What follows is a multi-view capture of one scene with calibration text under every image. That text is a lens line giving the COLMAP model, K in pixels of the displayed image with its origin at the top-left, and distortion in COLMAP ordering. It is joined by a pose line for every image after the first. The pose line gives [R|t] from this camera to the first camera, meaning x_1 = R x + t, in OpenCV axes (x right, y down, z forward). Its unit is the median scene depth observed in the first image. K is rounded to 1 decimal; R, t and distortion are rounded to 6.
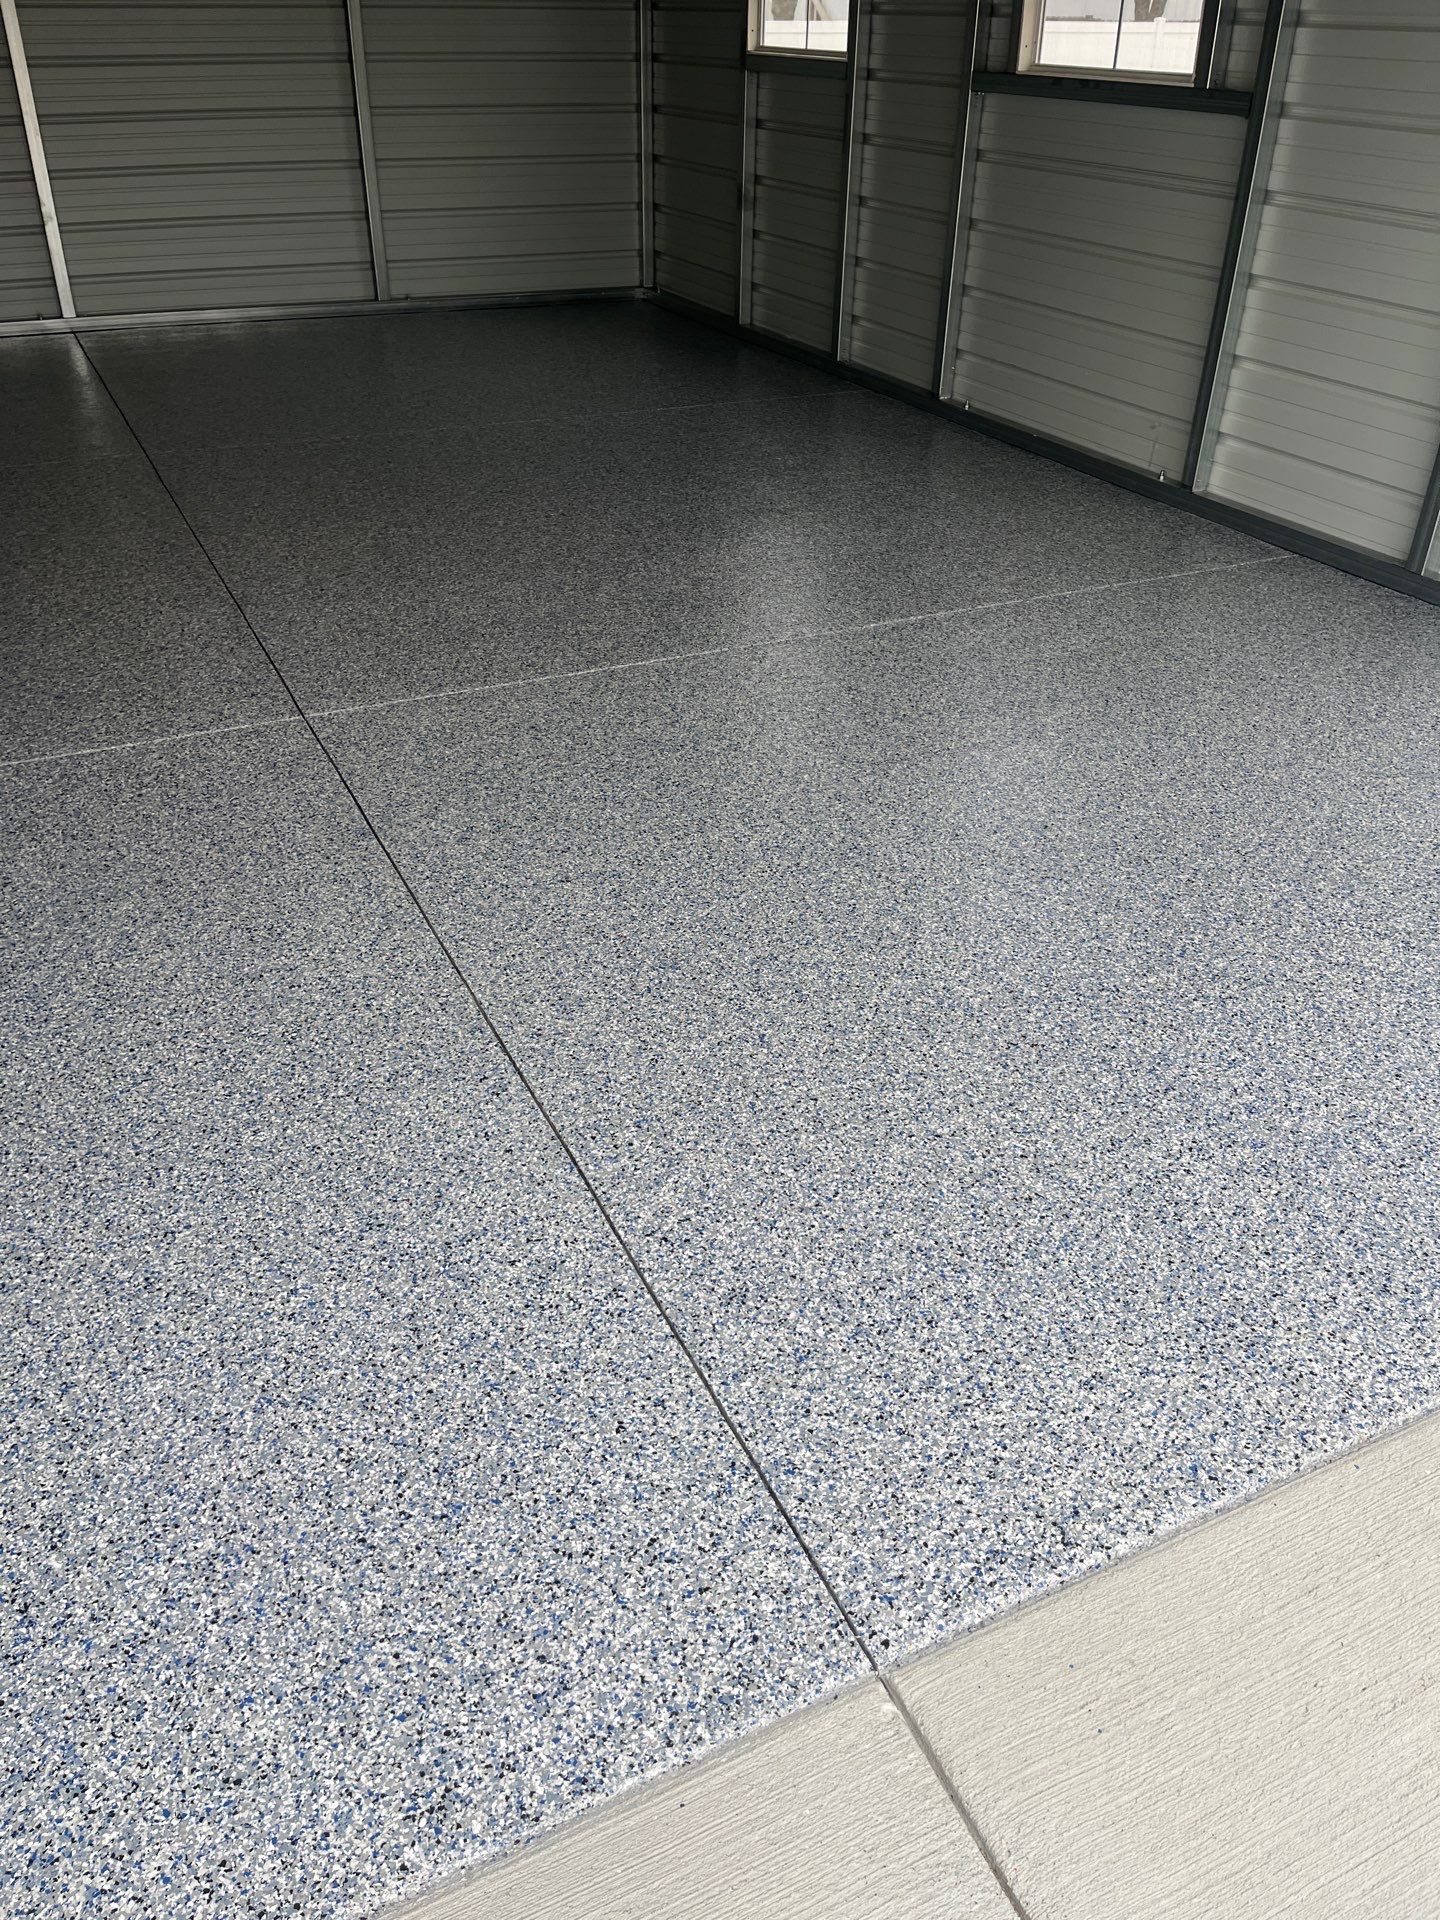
lens RADIAL K [[1457.8, 0, 742.3], [0, 1457.8, 968.9], [0, 0, 1]] dist [0.058658, -0.084707]
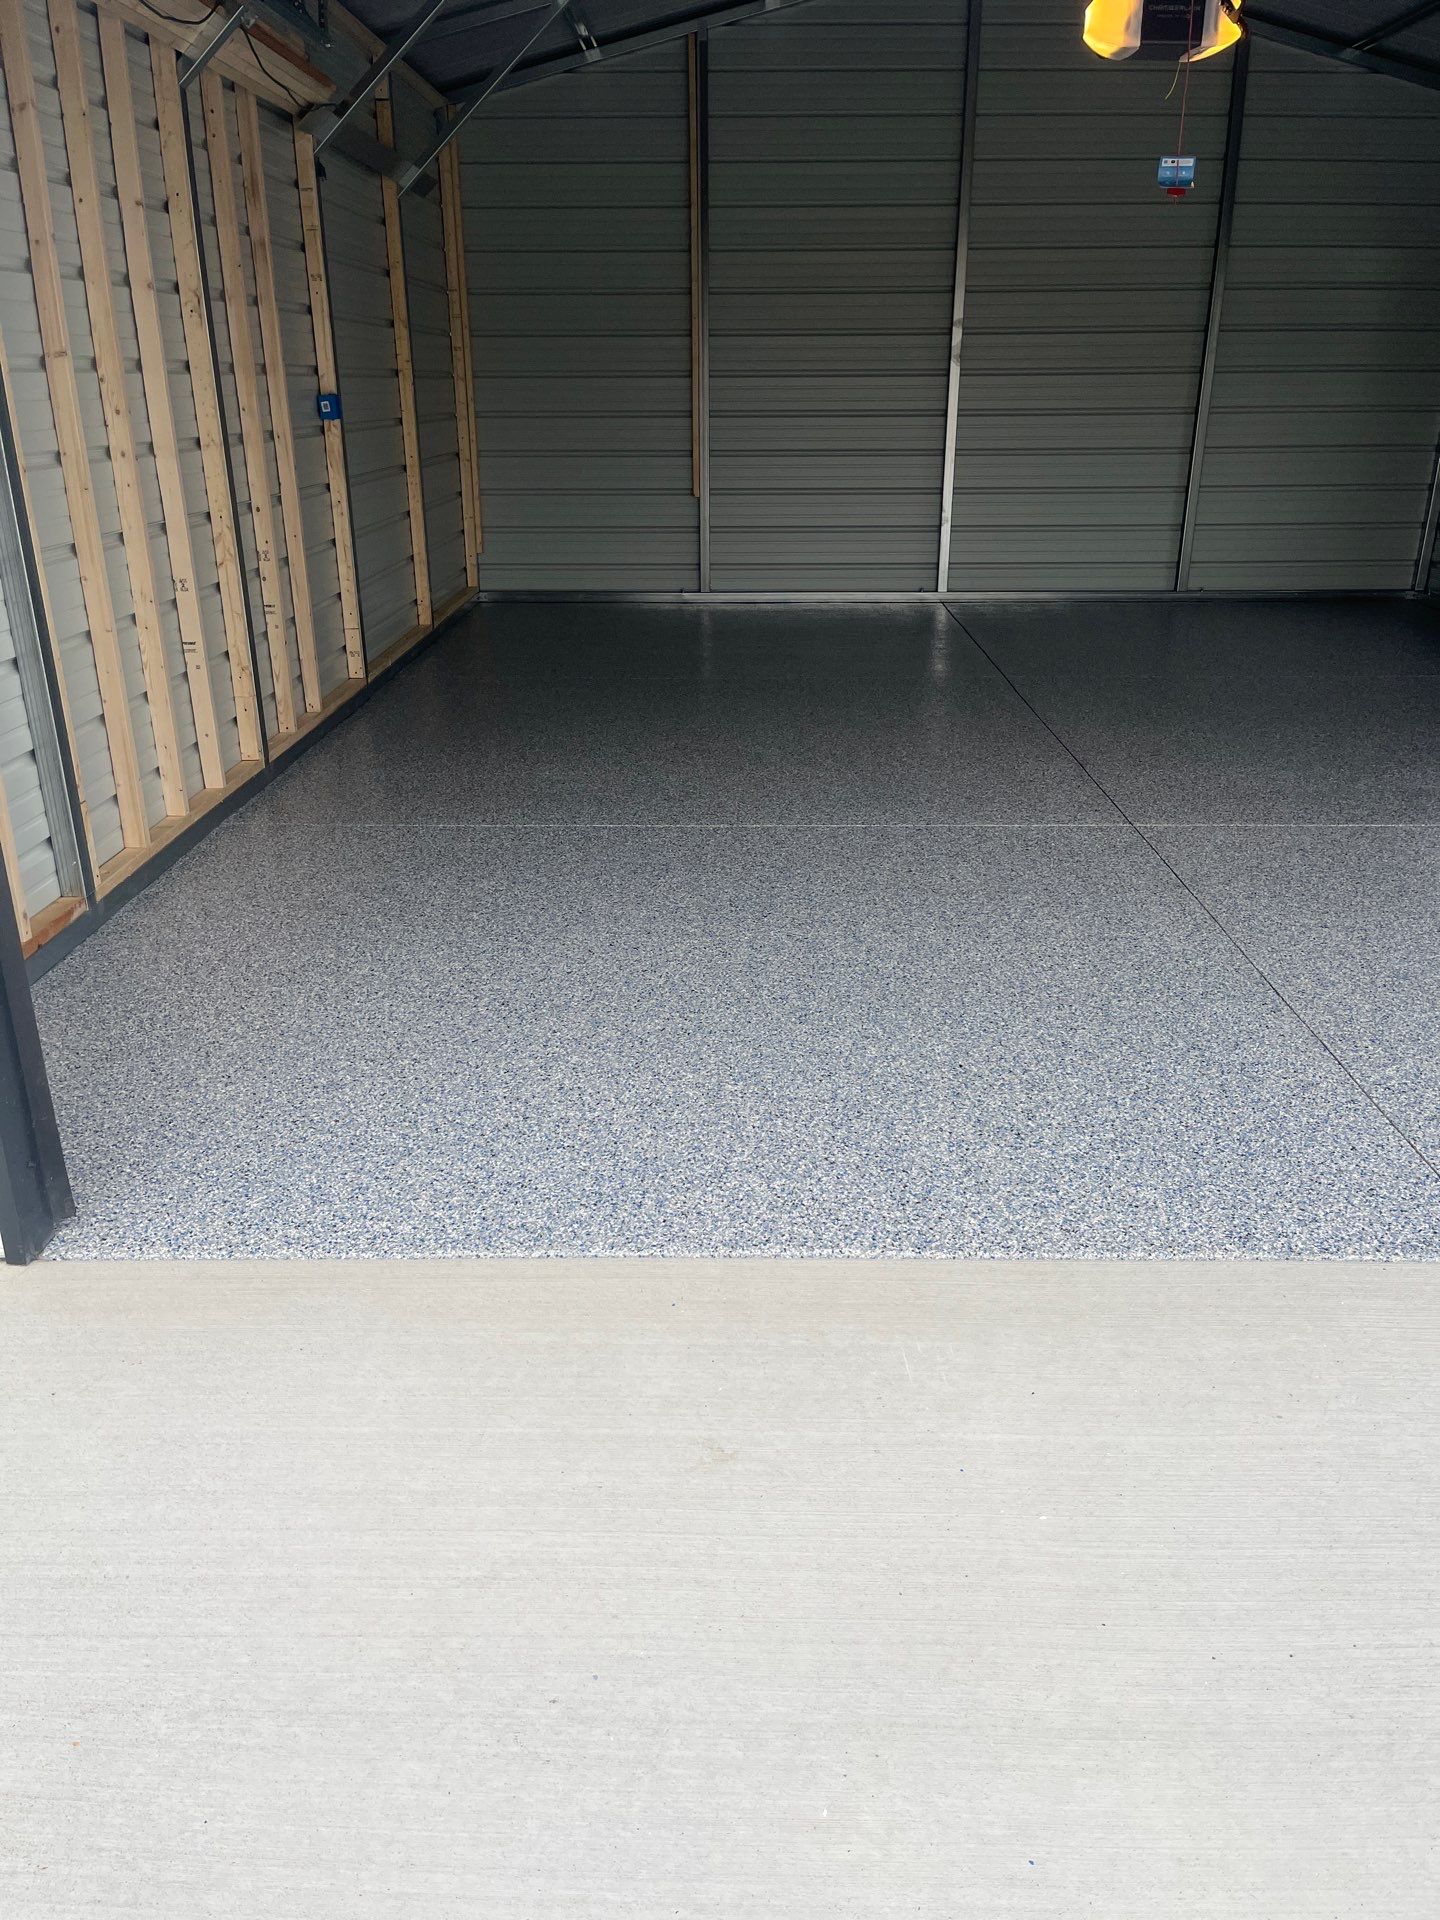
lens RADIAL K [[1472.2, 0, 720.0], [0, 1472.2, 960.0], [0, 0, 1]] dist [0.066451, -0.090503]
pose [[0.890266, 0.152847, -0.429026, -0.021018], [-0.236120, 0.960417, -0.147806, 0.340637], [0.389452, 0.232889, 0.891117, -0.540609]]
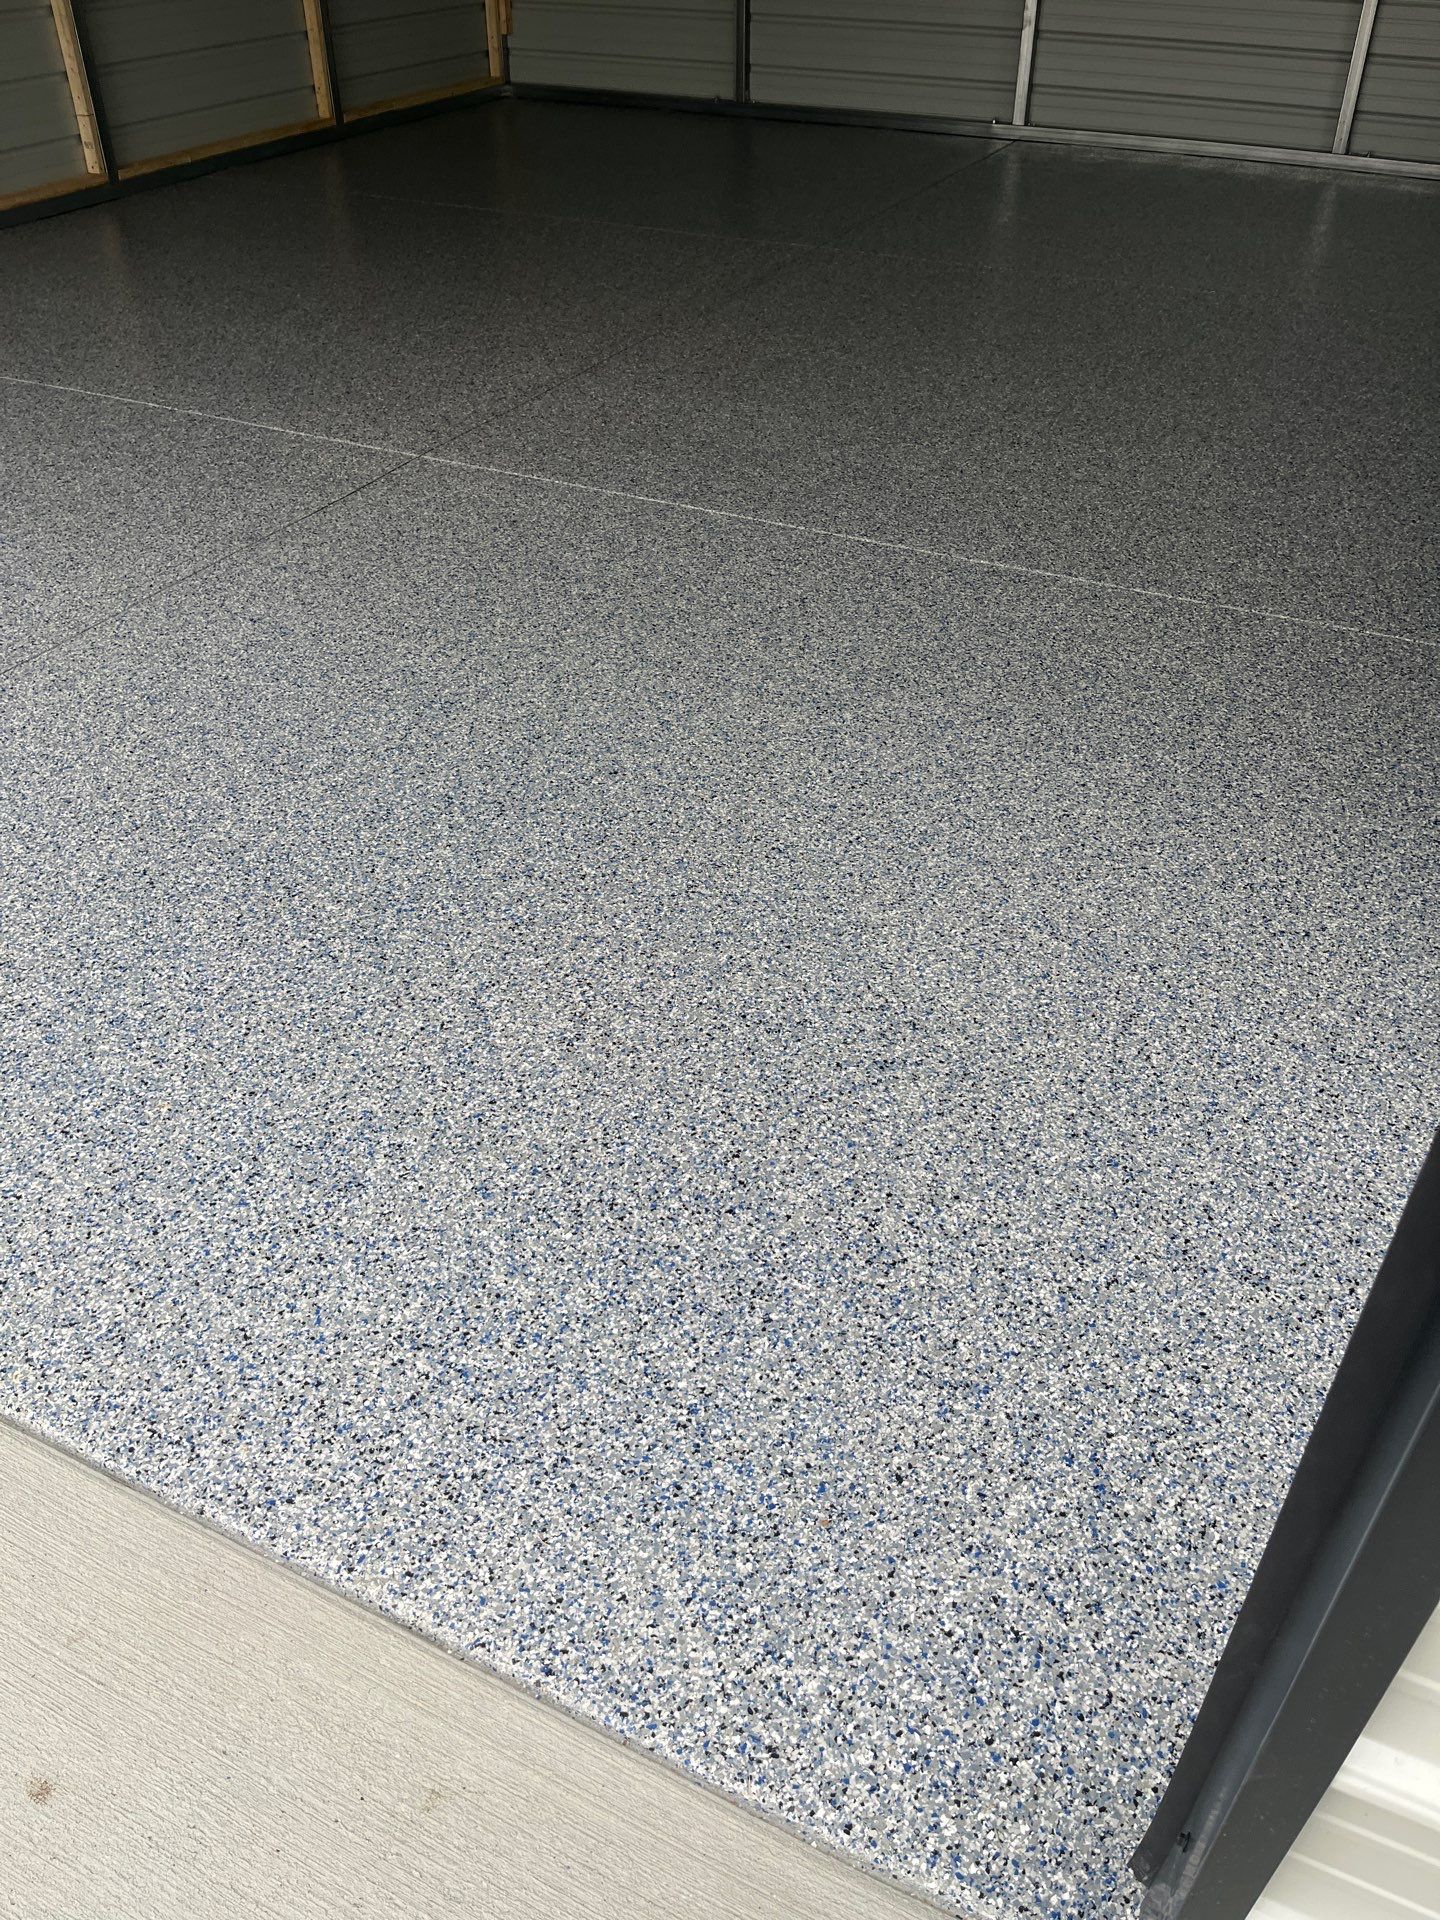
lens RADIAL K [[1472.2, 0, 720.0], [0, 1472.2, 960.0], [0, 0, 1]] dist [0.066451, -0.090503]
pose [[0.607625, 0.473393, -0.637723, 0.957288], [-0.426798, 0.871785, 0.240487, -0.266137], [0.669802, 0.126053, 0.731762, 0.480587]]
